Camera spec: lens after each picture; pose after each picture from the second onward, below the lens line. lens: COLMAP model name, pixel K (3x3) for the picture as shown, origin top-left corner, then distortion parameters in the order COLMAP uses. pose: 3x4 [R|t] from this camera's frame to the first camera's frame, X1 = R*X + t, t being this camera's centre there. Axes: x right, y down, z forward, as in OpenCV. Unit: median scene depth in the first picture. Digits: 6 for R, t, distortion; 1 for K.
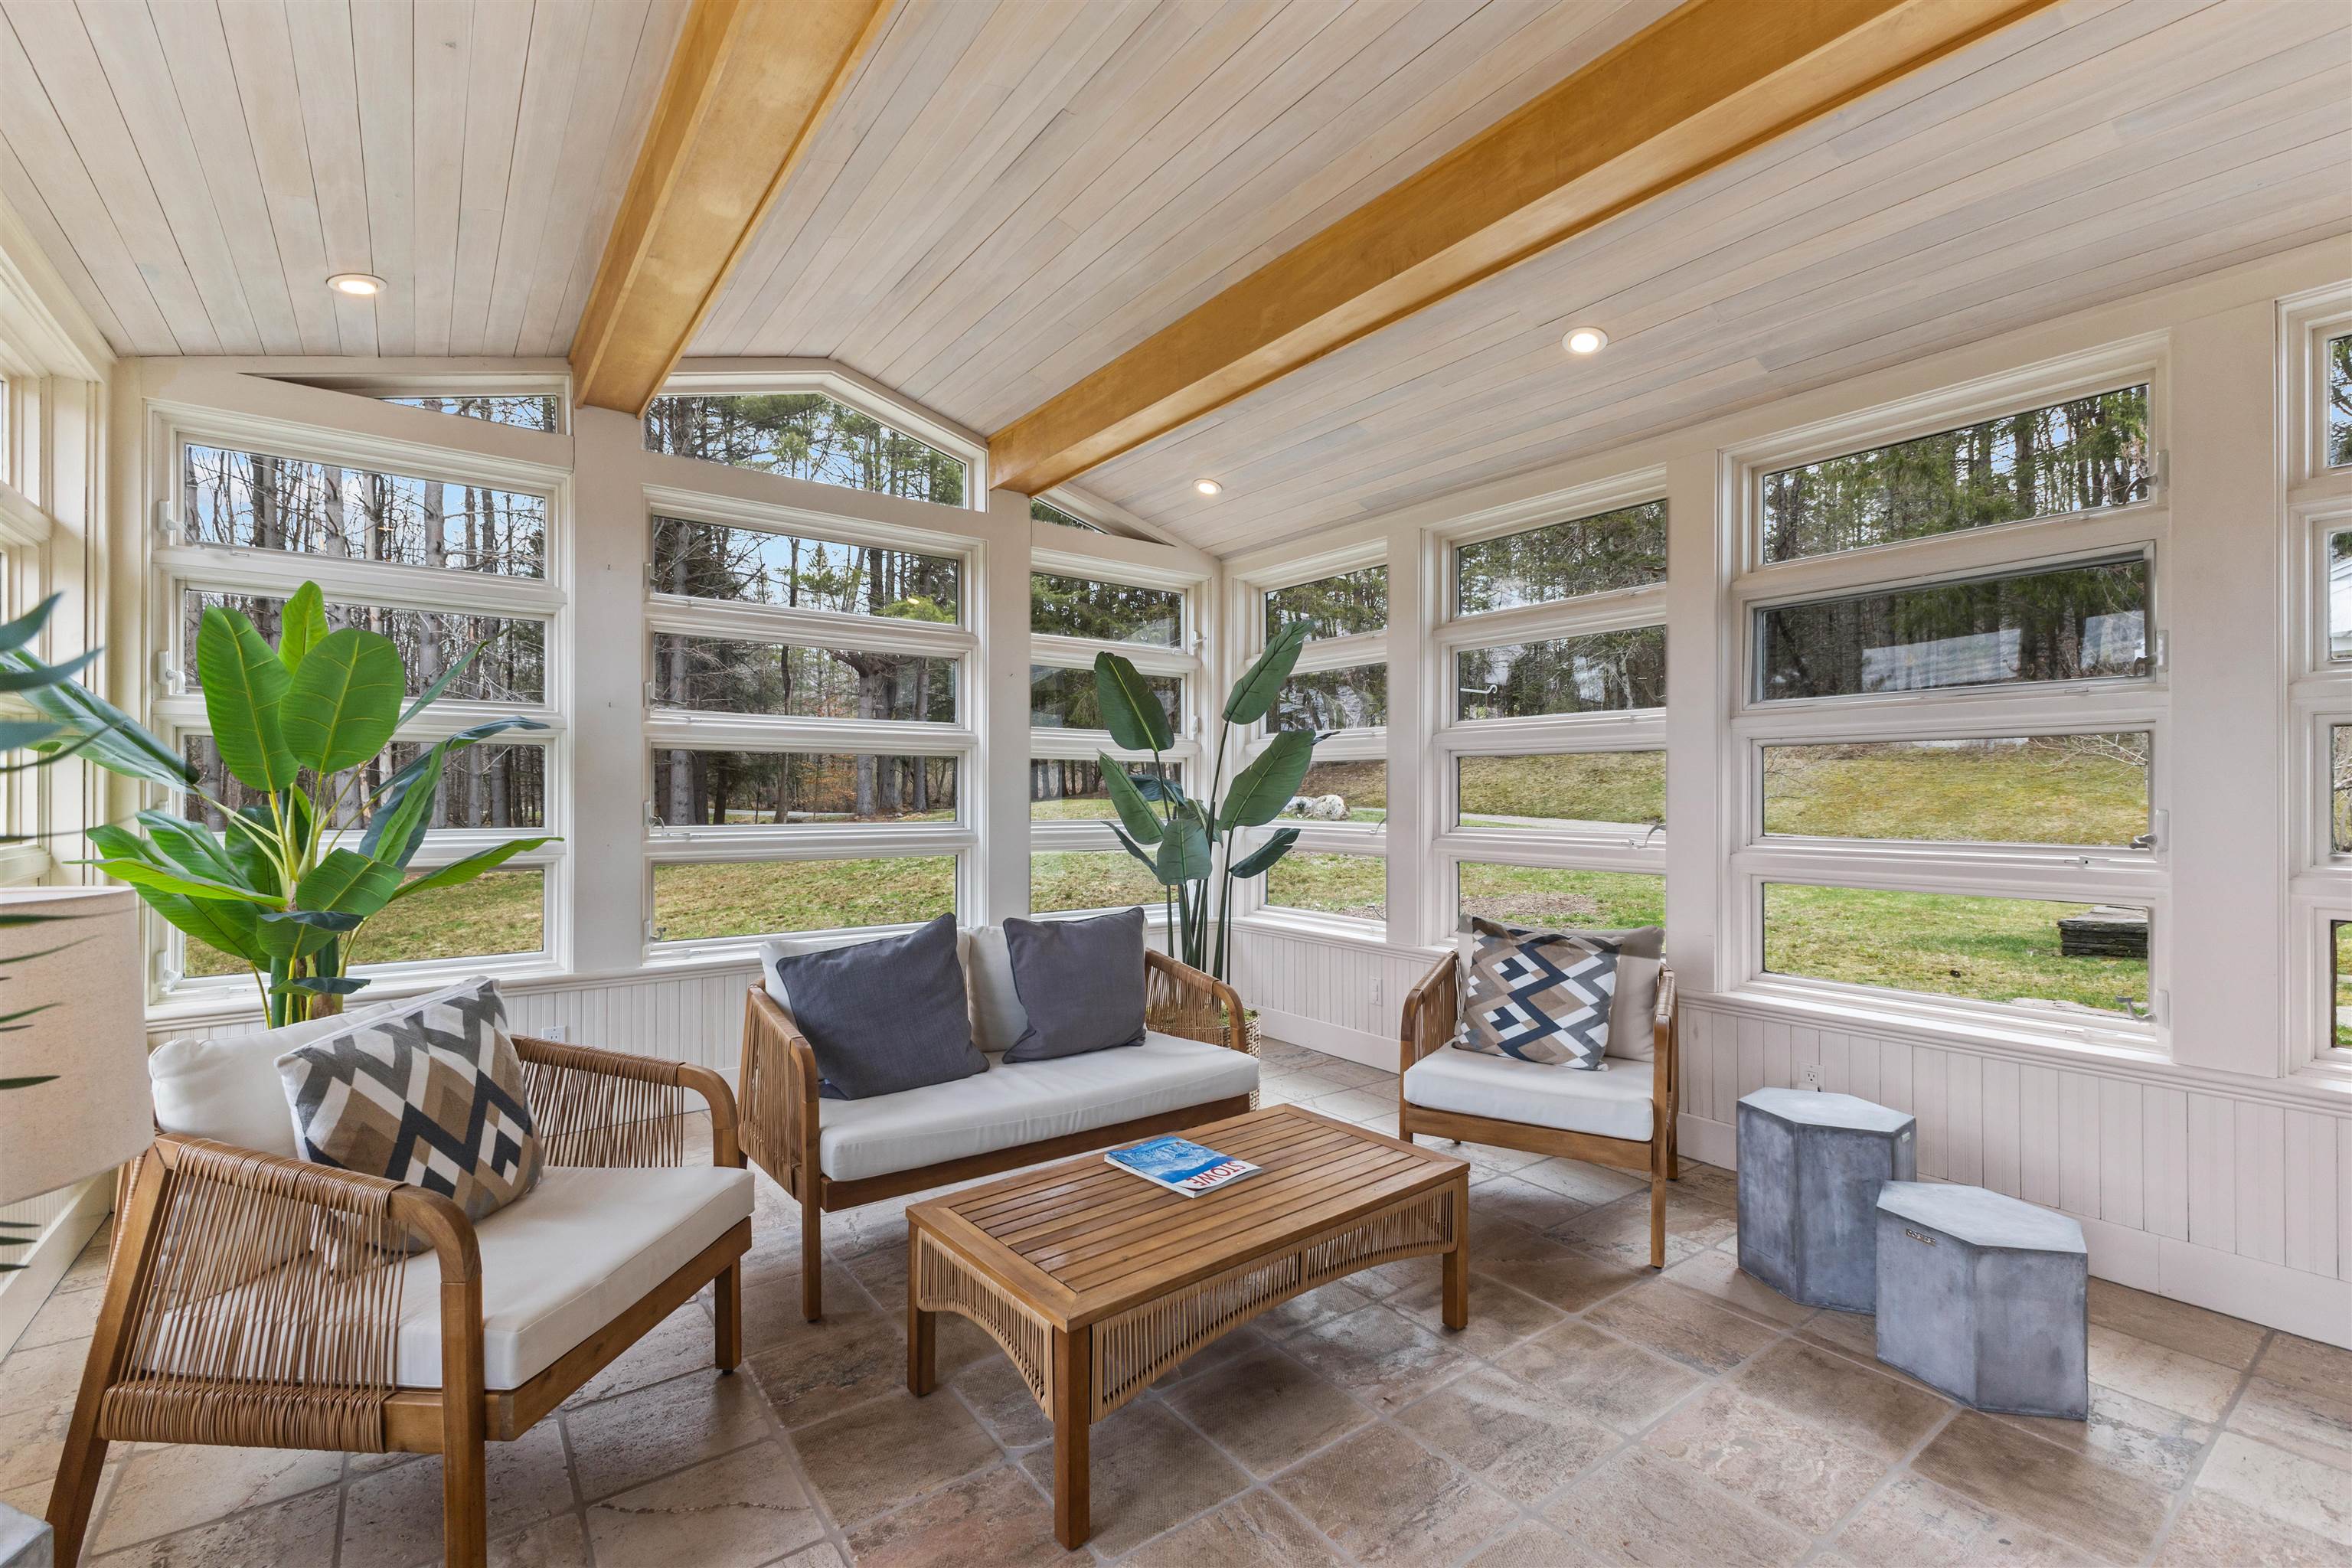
lens RADIAL K [[1029.3, 0, 1172.1], [0, 1029.3, 789.1], [0, 0, 1]] dist [0.002974, 0.000719]
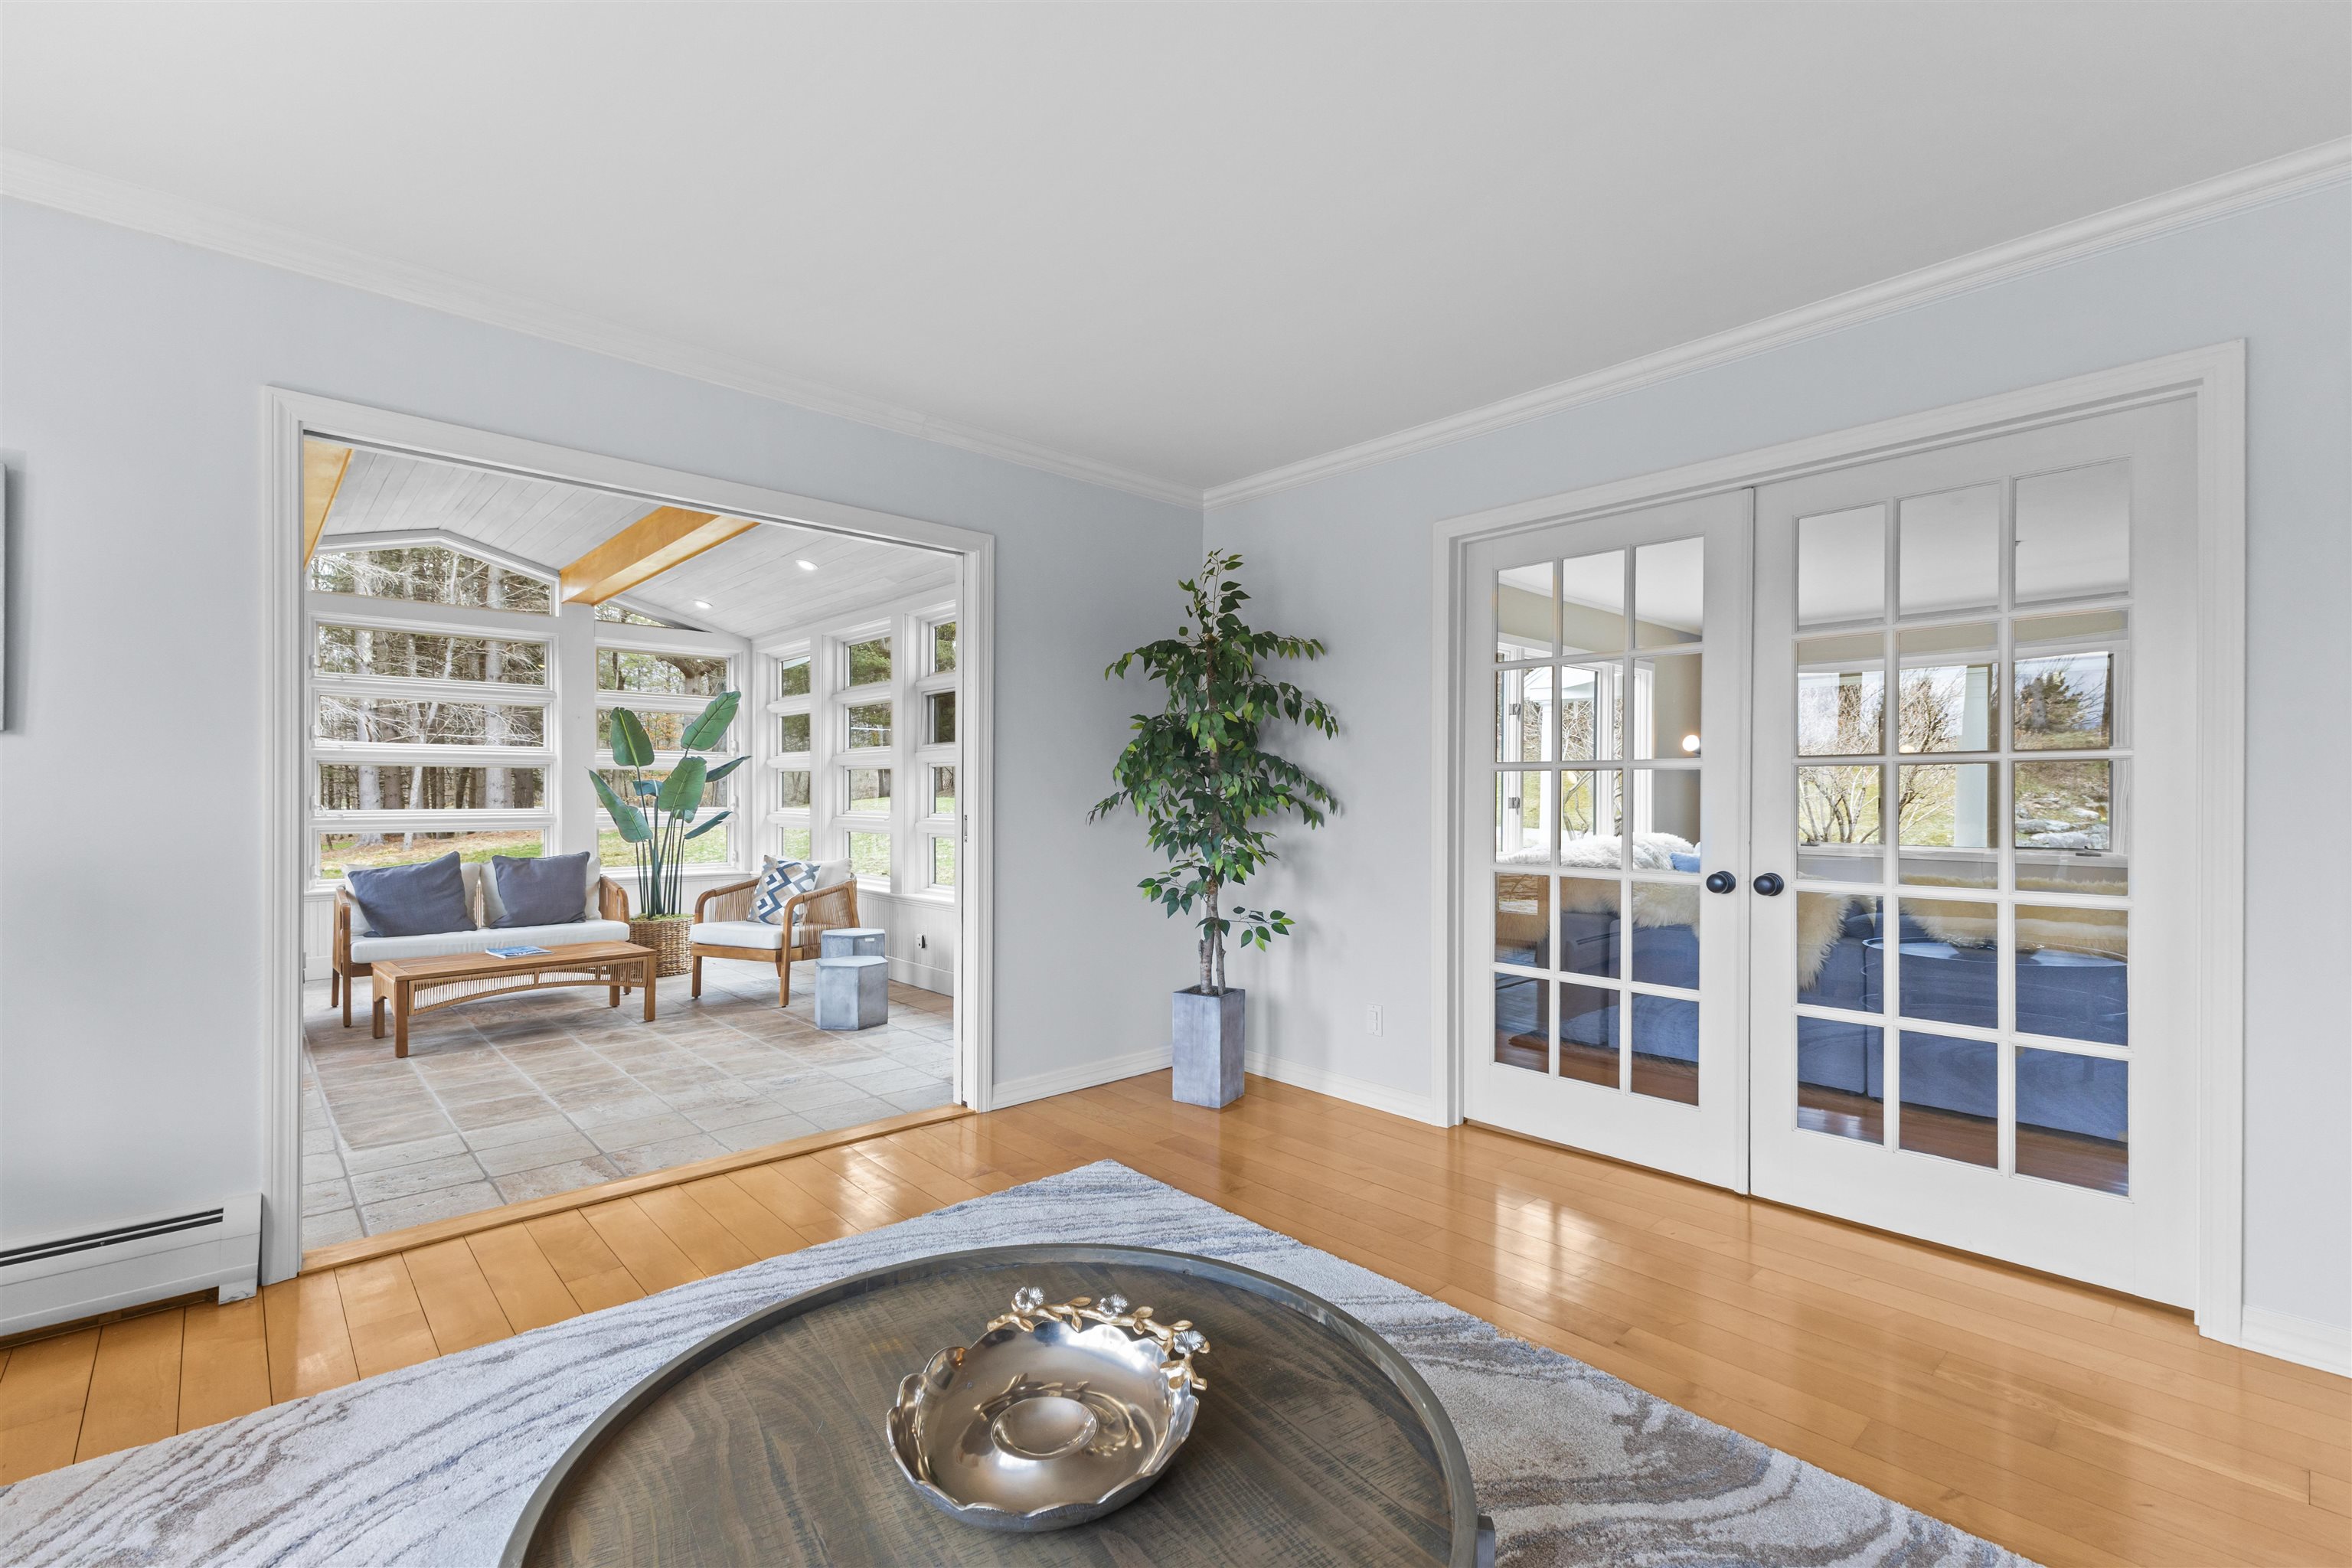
lens RADIAL K [[1029.3, 0, 1180.0], [0, 1029.3, 787.1], [0, 0, 1]] dist [0.002974, 0.000719]
pose [[0.993672, 0.001861, 0.112307, 0.818745], [-0.002117, 0.999995, 0.002160, -0.008420], [-0.112303, -0.002385, 0.993671, -0.973585]]
